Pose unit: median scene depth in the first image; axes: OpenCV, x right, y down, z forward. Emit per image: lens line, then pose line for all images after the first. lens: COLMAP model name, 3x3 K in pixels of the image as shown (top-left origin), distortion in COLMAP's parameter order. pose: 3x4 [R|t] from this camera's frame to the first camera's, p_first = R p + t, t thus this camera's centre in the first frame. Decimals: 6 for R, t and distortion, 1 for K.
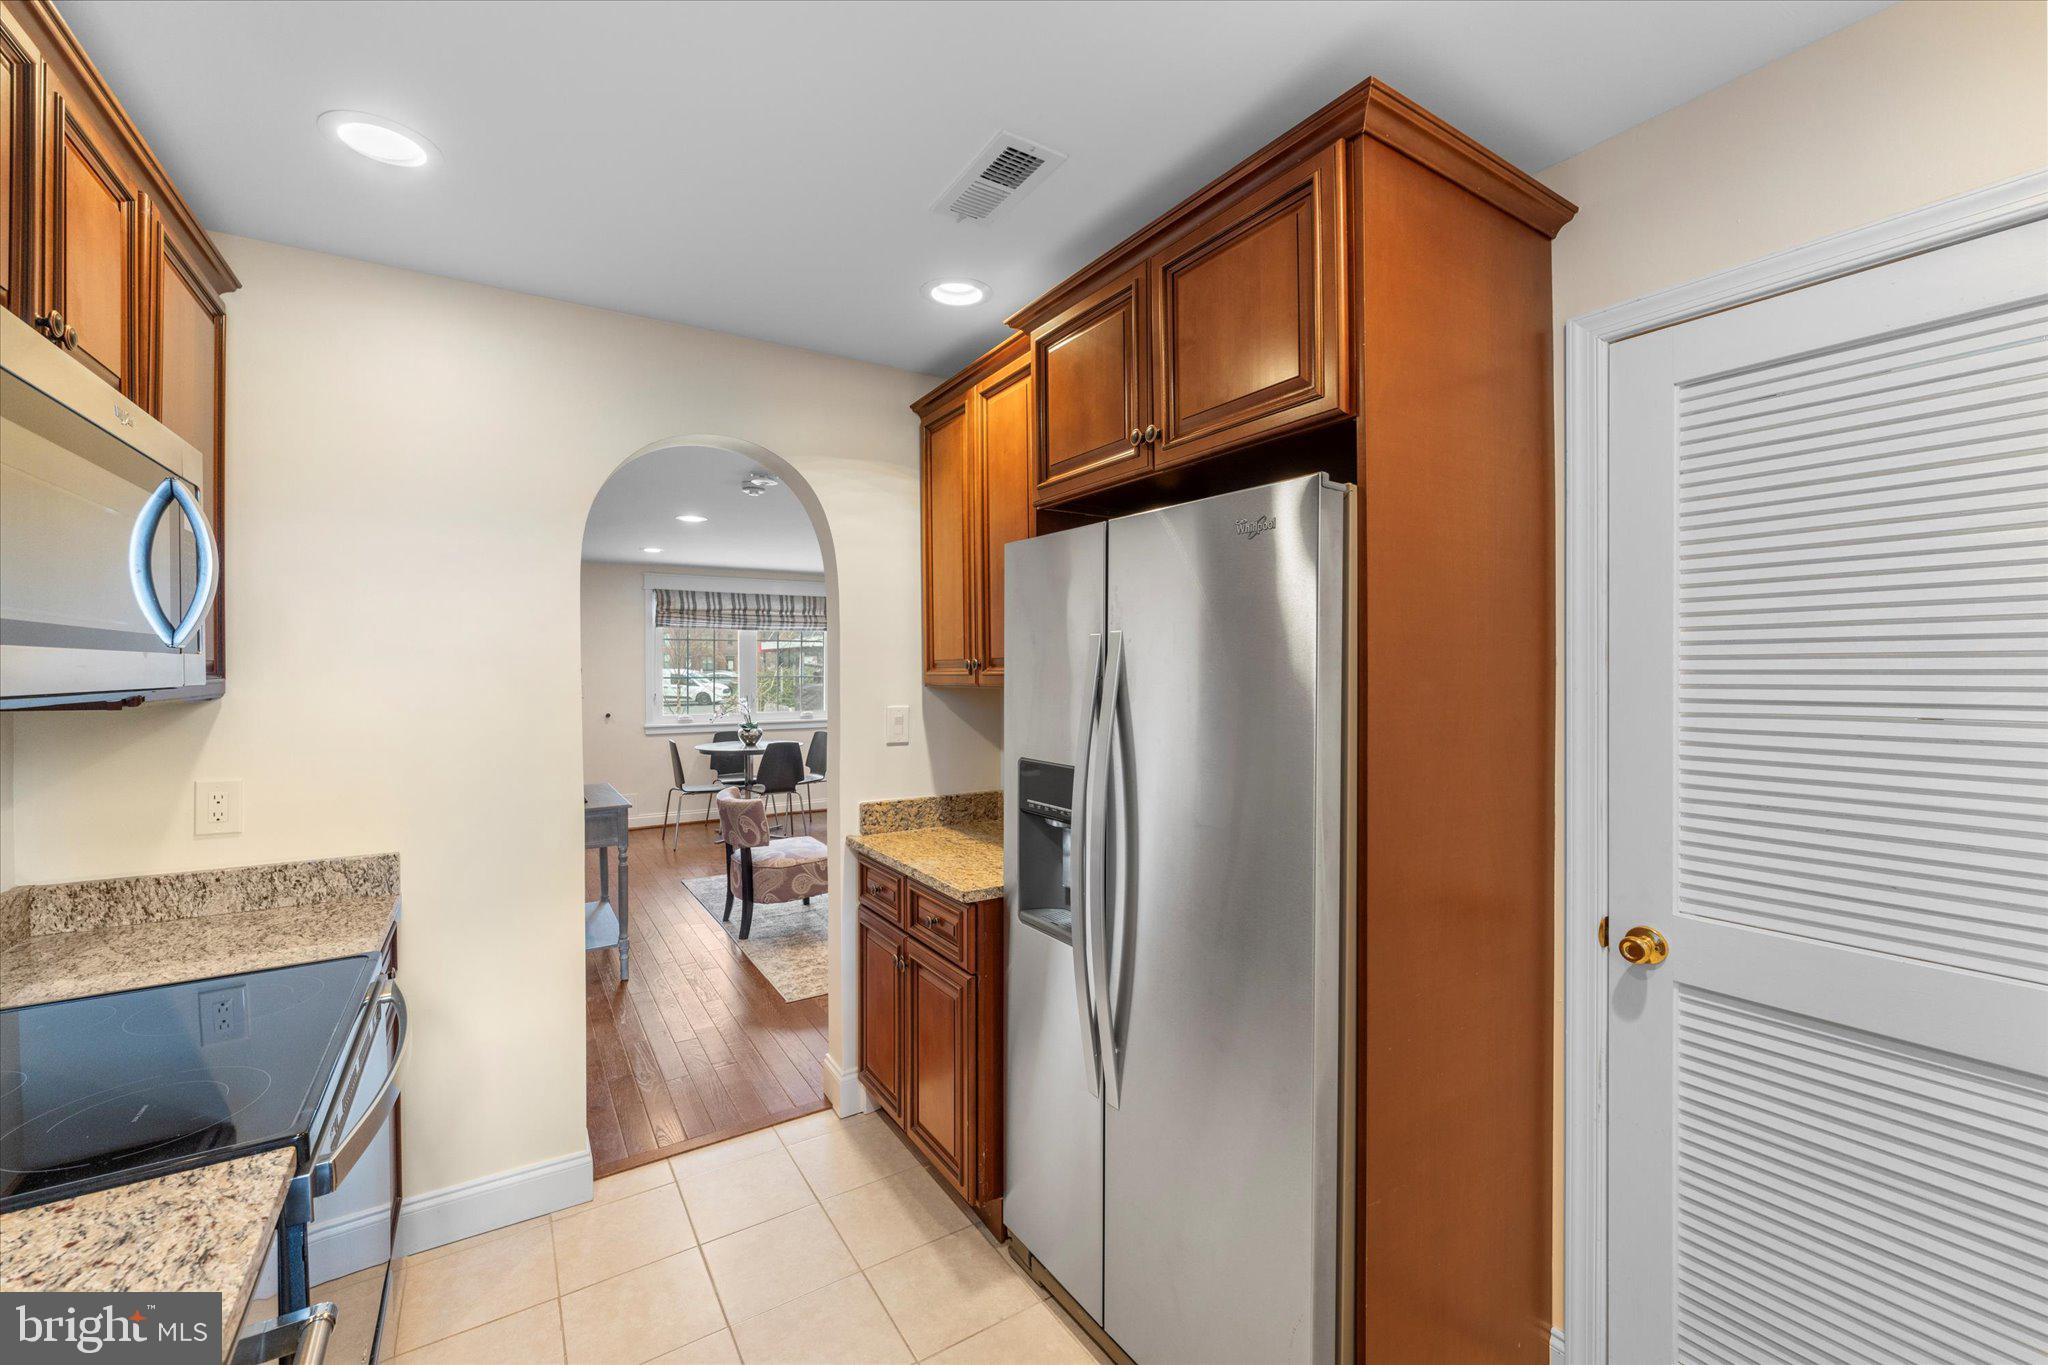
lens RADIAL K [[816.7, 0, 1023.2], [0, 816.7, 680.2], [0, 0, 1]] dist [0.000834, 0.000138]
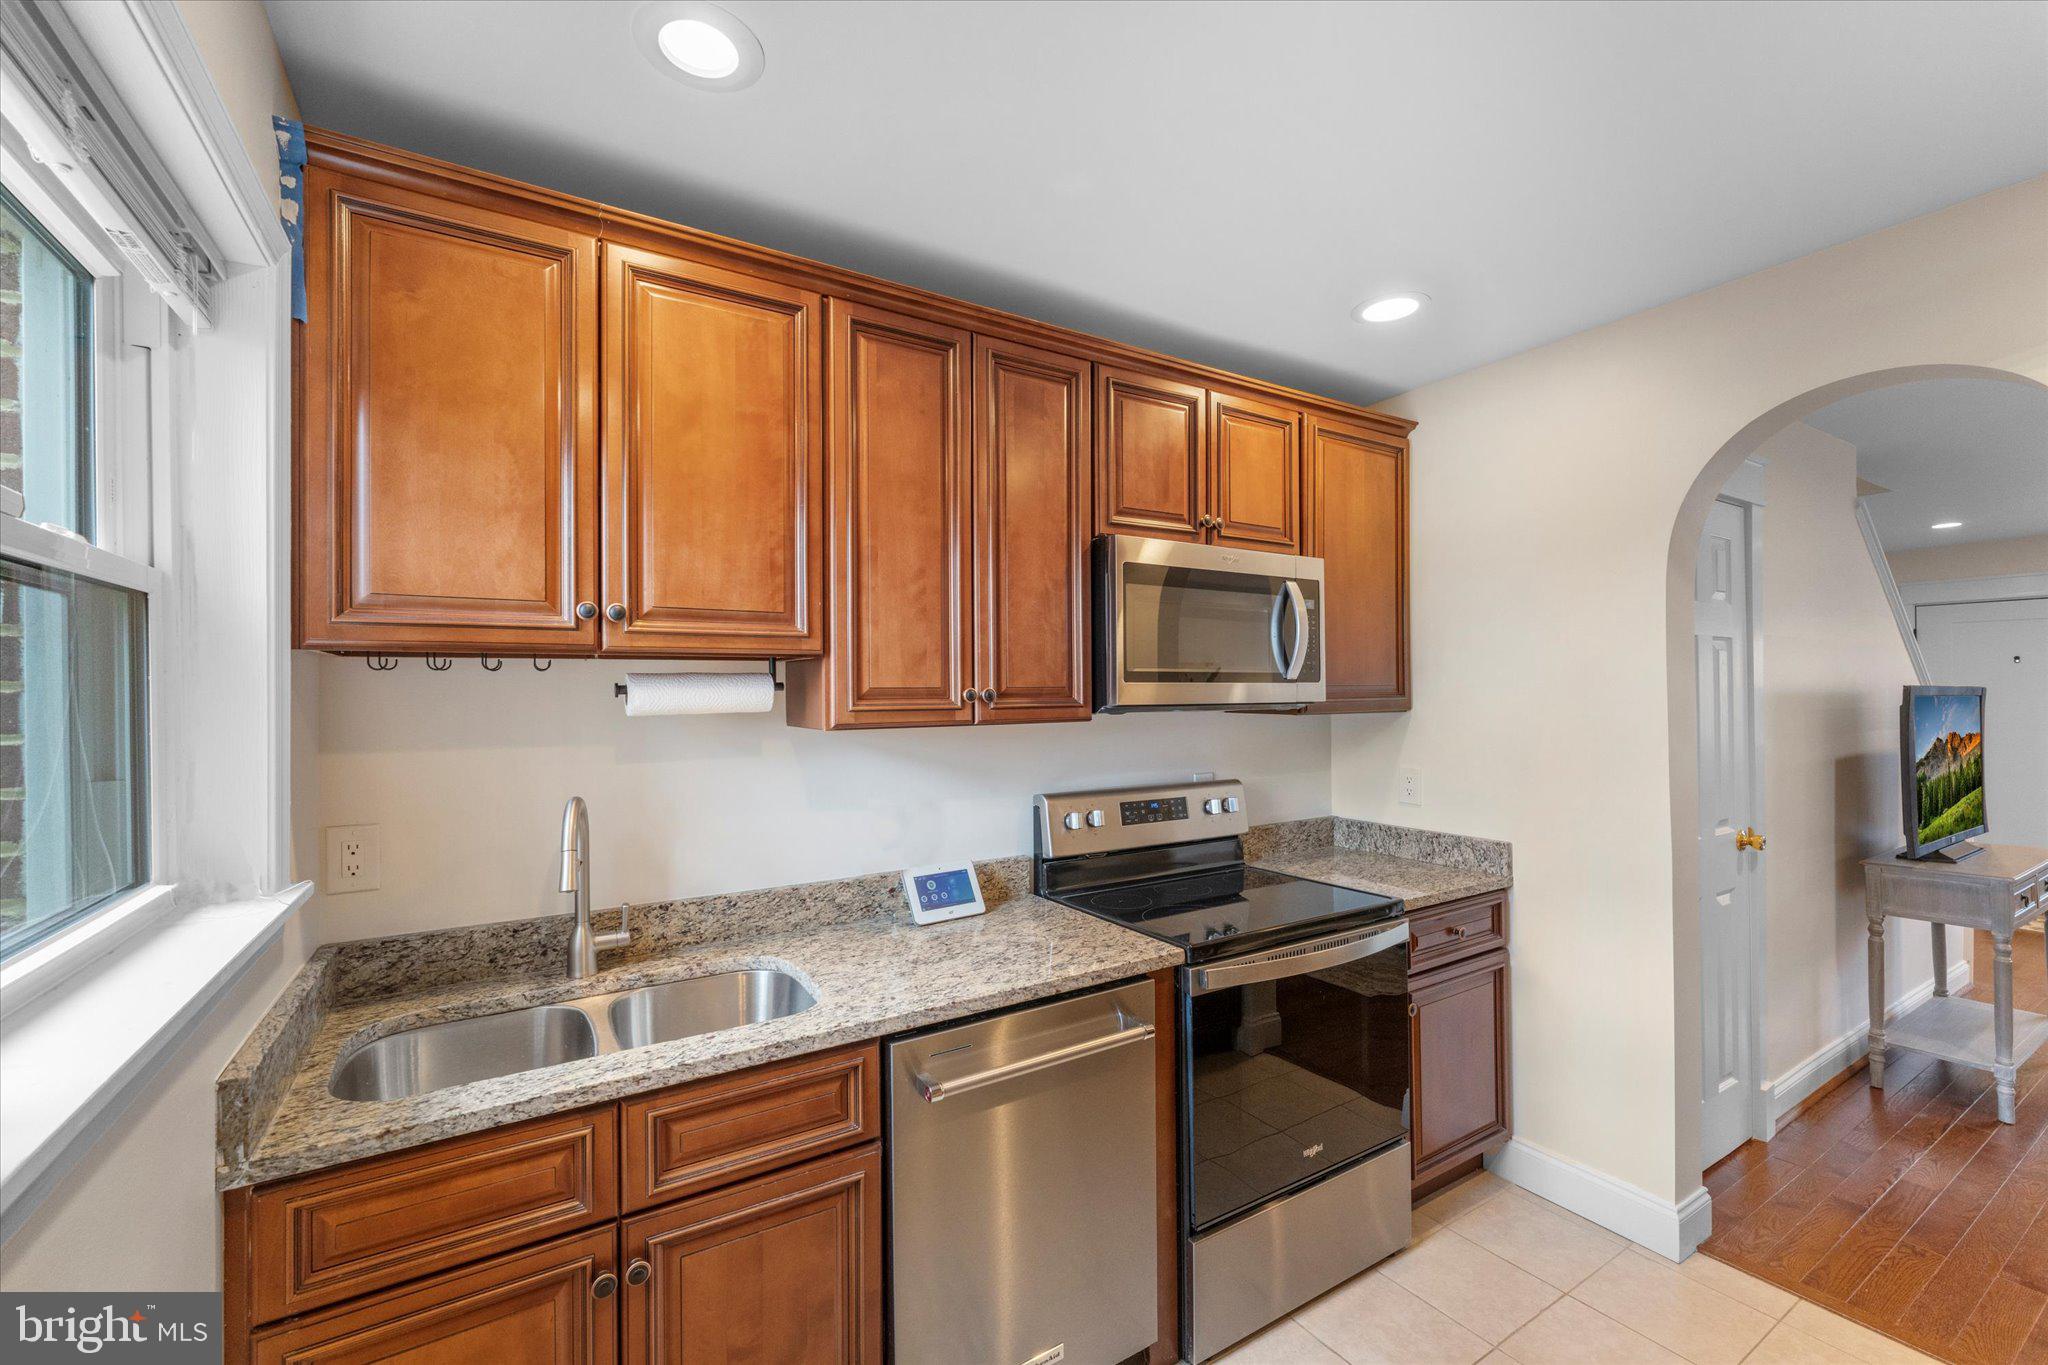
lens RADIAL K [[816.7, 0, 1028.0], [0, 816.7, 692.5], [0, 0, 1]] dist [0.000834, 0.000138]
pose [[-0.015827, -0.003577, -0.999868, 0.120932], [-0.003146, 0.999989, -0.003527, -0.001001], [0.999870, 0.003089, -0.015838, 0.082881]]
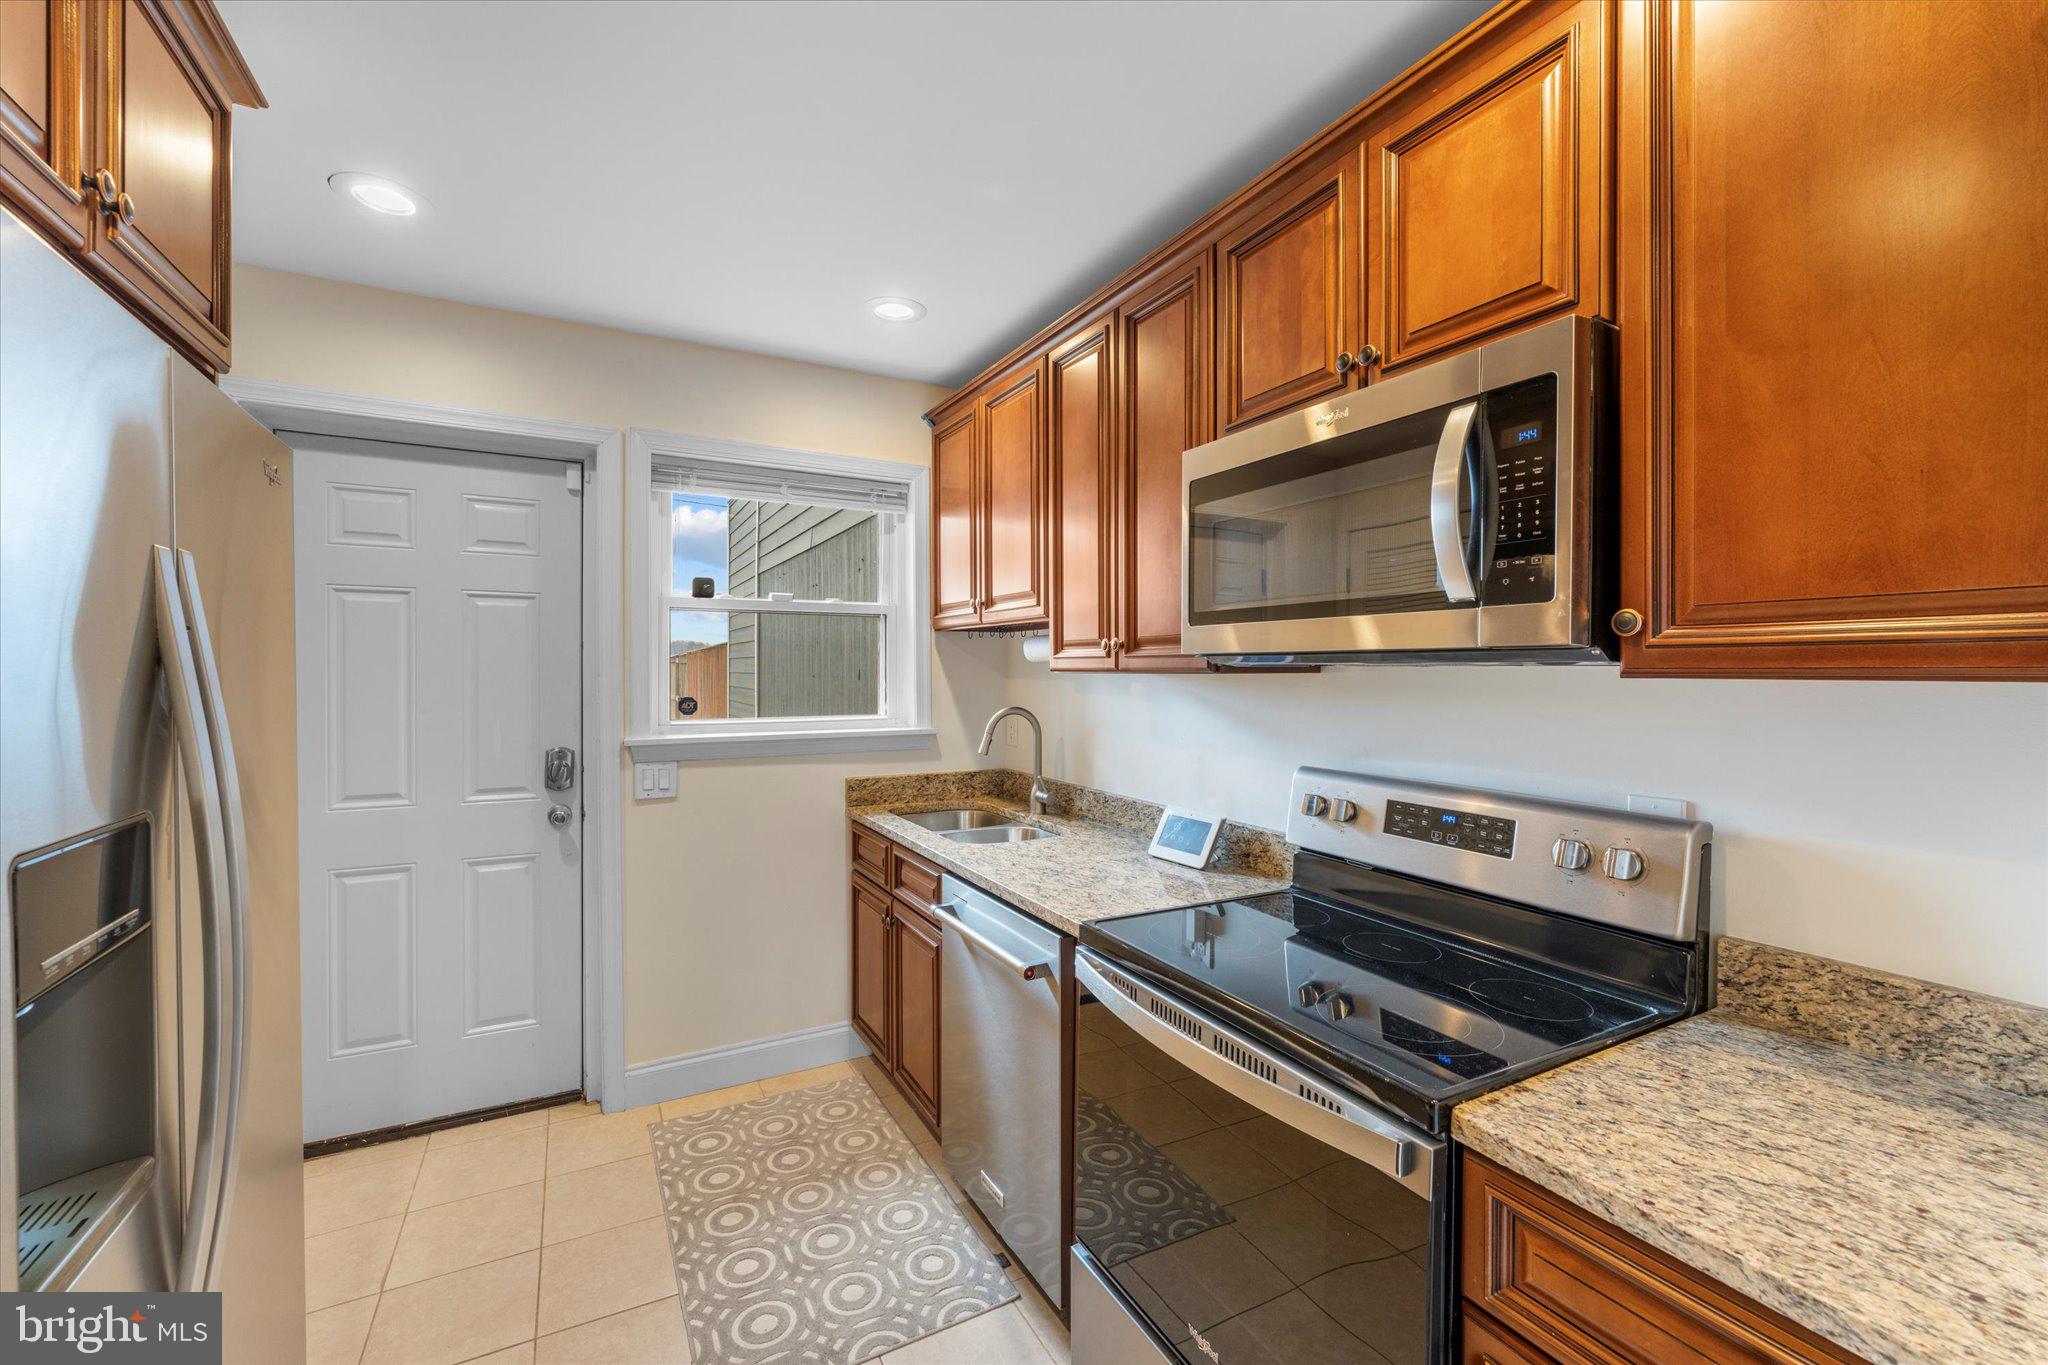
lens RADIAL K [[816.7, 0, 1010.7], [0, 816.7, 681.1], [0, 0, 1]] dist [0.000834, 0.000138]
pose [[-0.996243, -0.002986, 0.086552, -0.111078], [-0.000973, 0.999728, 0.023292, 0.004155], [-0.086598, 0.023121, -0.995975, 0.331543]]
